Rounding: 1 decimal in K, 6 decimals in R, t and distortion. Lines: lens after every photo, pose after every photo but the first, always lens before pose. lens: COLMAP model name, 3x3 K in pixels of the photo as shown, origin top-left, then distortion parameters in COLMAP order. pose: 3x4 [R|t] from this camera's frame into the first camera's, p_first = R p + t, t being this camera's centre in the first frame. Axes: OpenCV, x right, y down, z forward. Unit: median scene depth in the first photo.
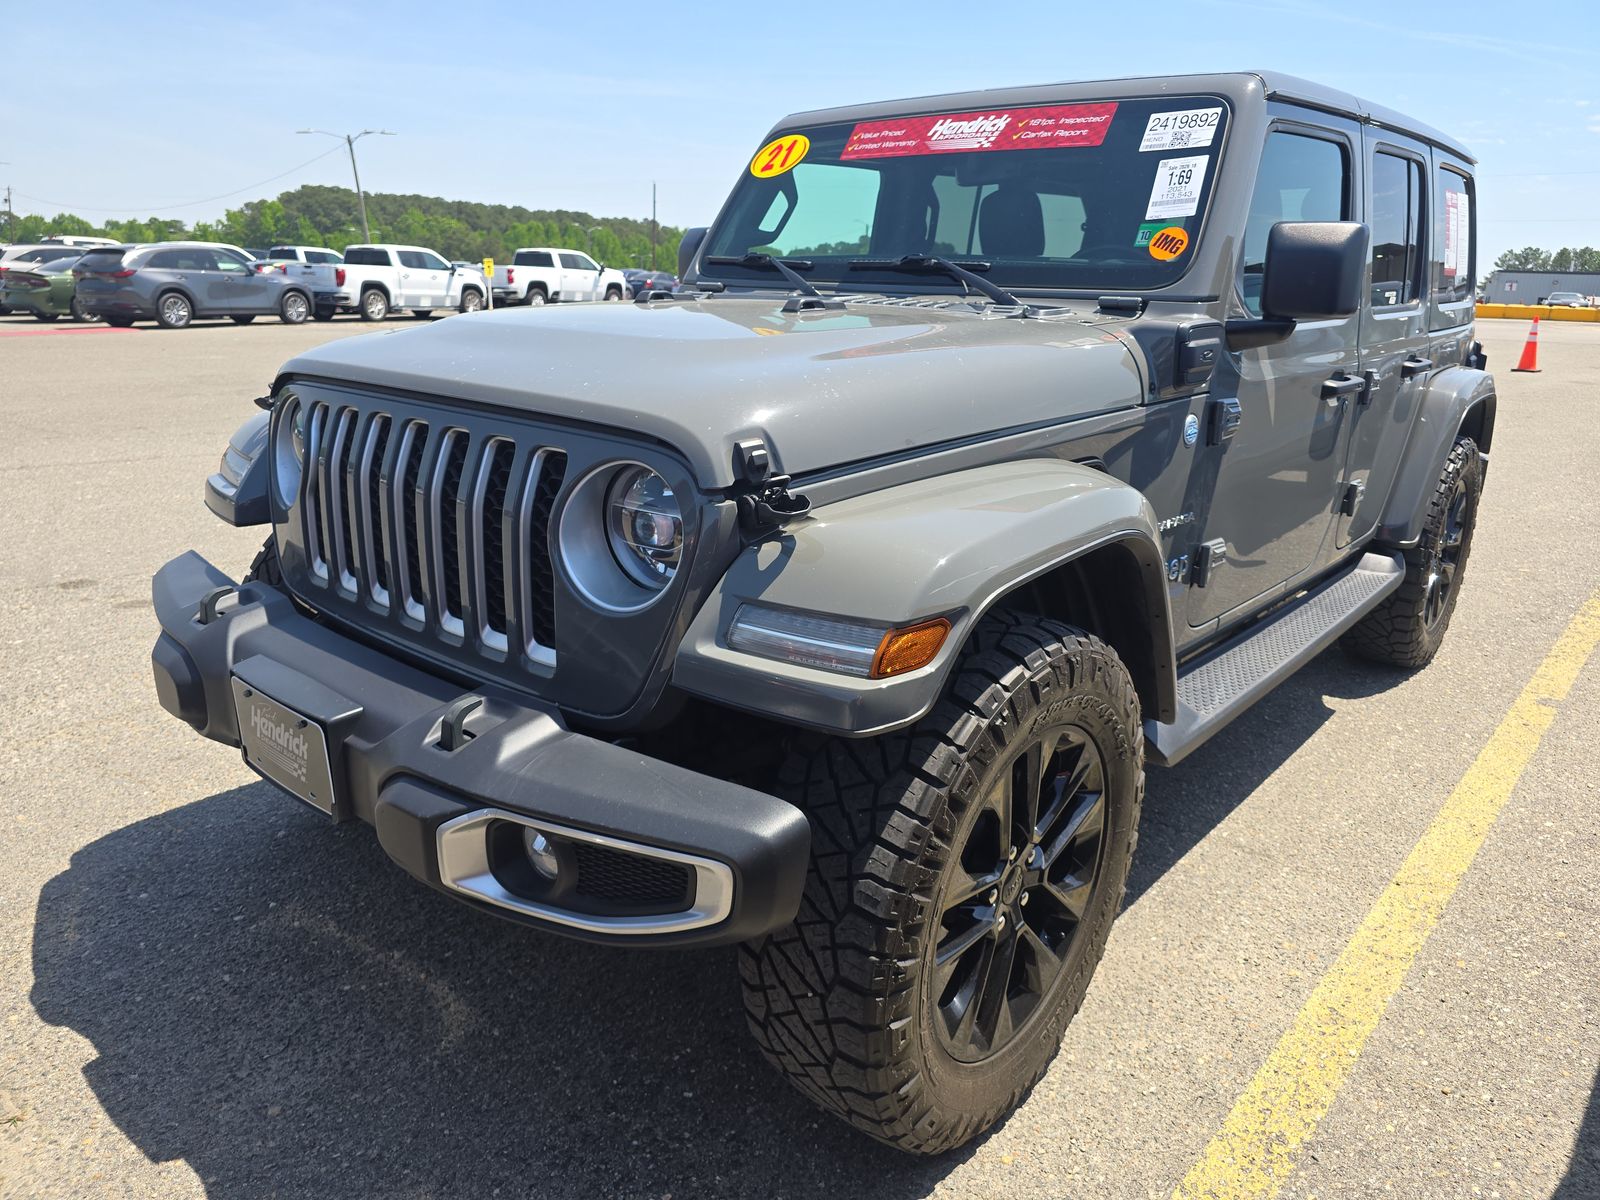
lens RADIAL K [[1059.2, 0, 800.0], [0, 1059.2, 600.0], [0, 0, 1]] dist [0.093812, -0.101731]
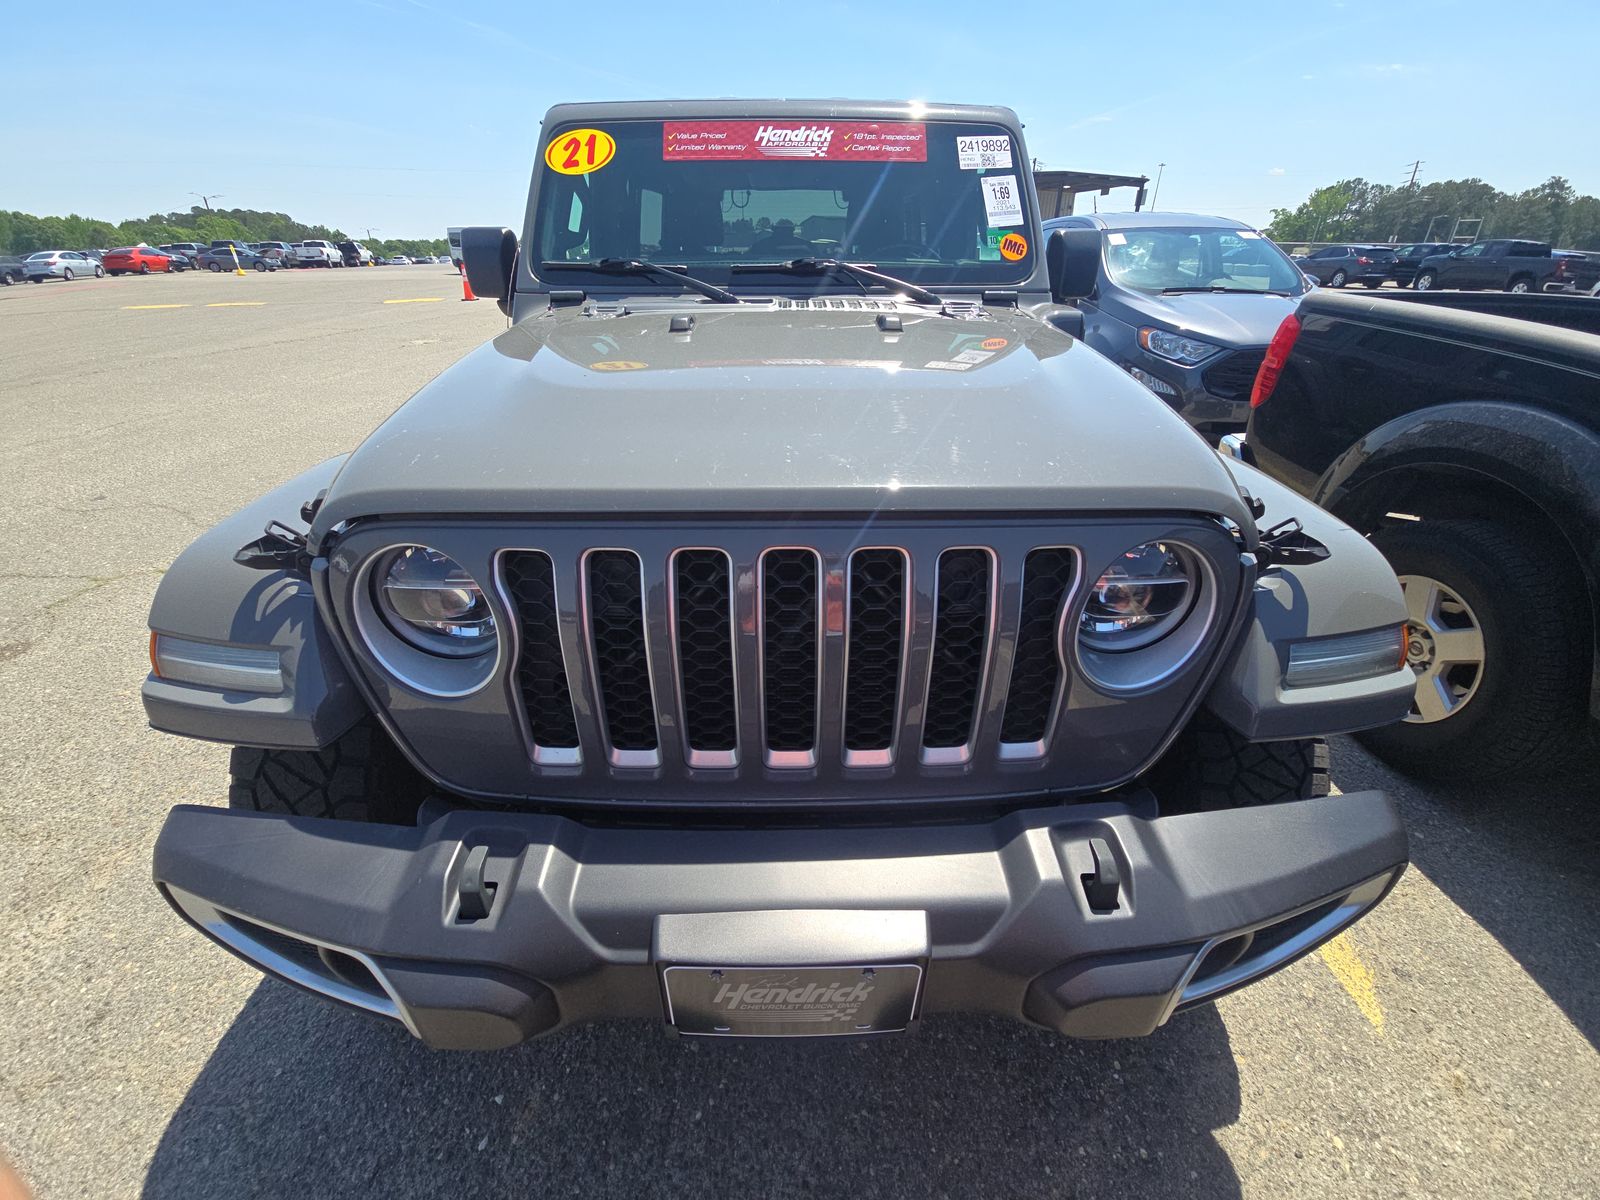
lens RADIAL K [[638.3, 0, 792.5], [0, 638.3, 605.8], [0, 0, 1]] dist [0.009985, 0.000043]
pose [[0.749262, -0.347013, 0.564082, -0.460576], [0.214185, 0.932930, 0.289423, -0.192144], [-0.626683, -0.096036, 0.773334, 0.478485]]
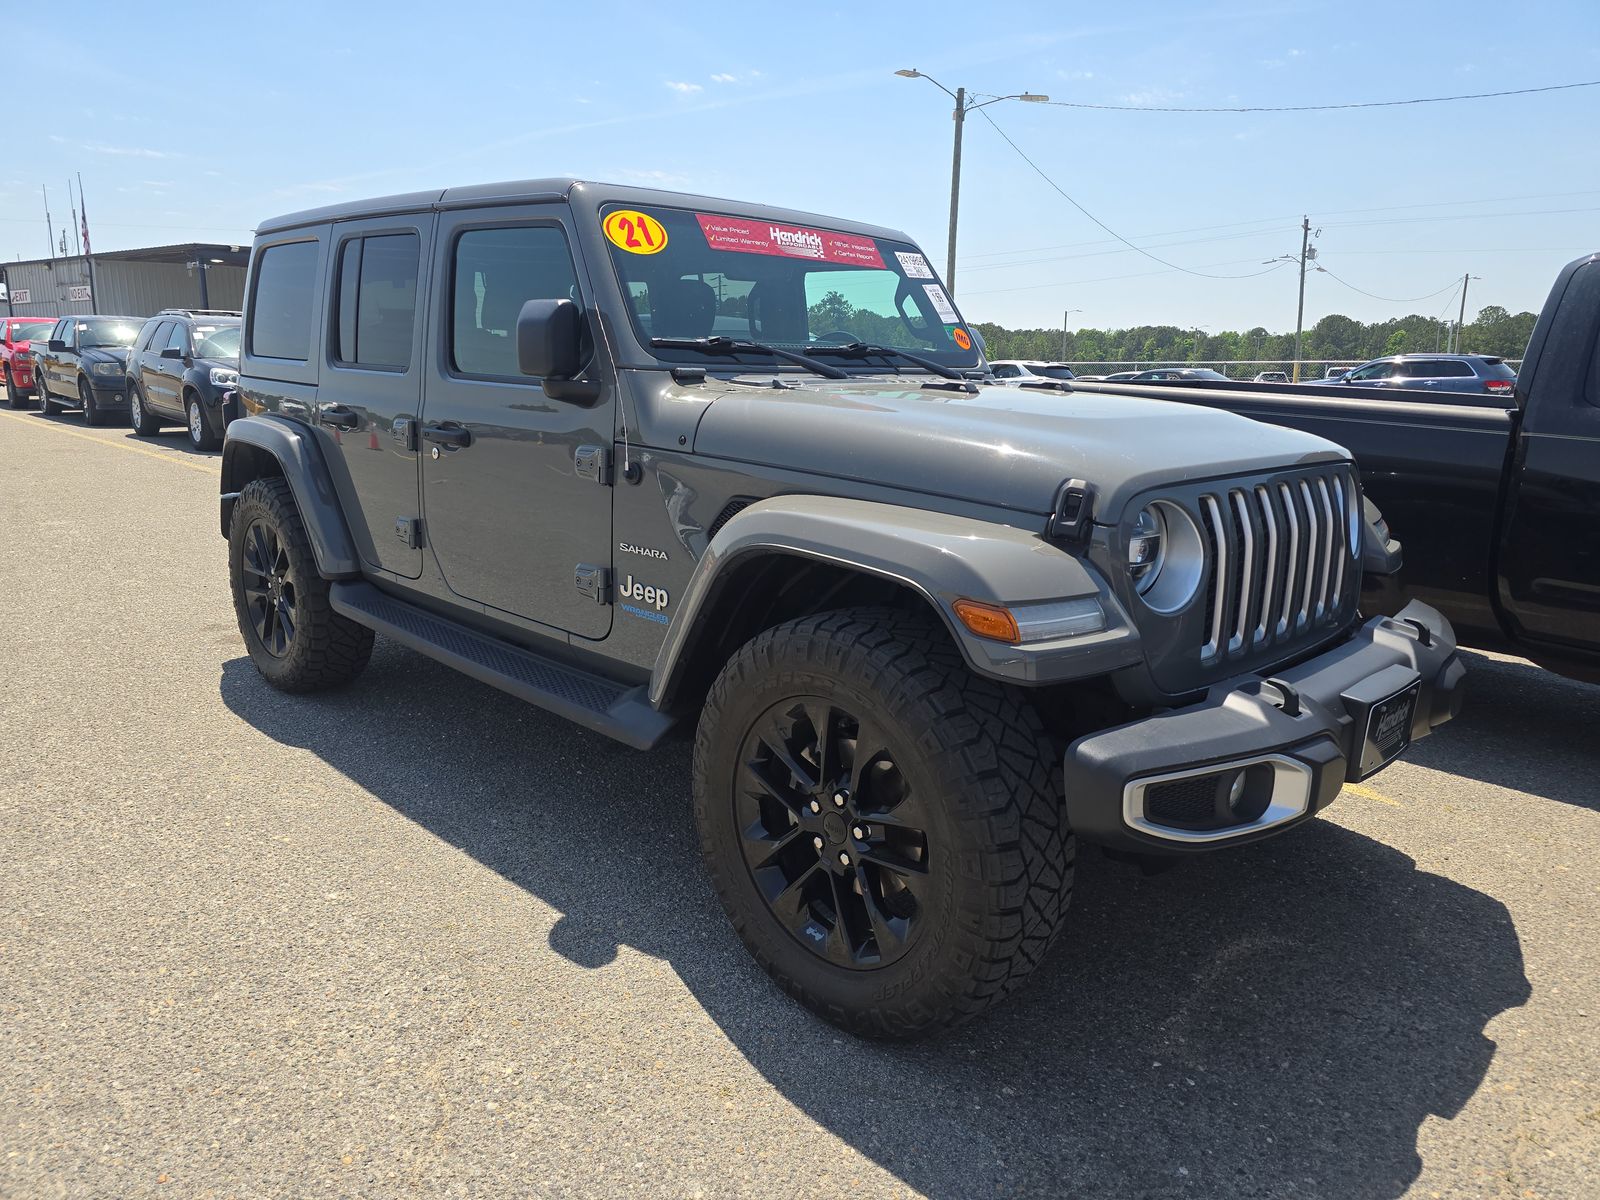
lens RADIAL K [[1059.2, 0, 800.0], [0, 1059.2, 600.0], [0, 0, 1]] dist [0.093812, -0.101731]
pose [[0.091603, -0.249095, 0.964137, -1.264738], [0.267635, 0.938742, 0.217106, -0.358852], [-0.959156, 0.238149, 0.152658, 1.030213]]
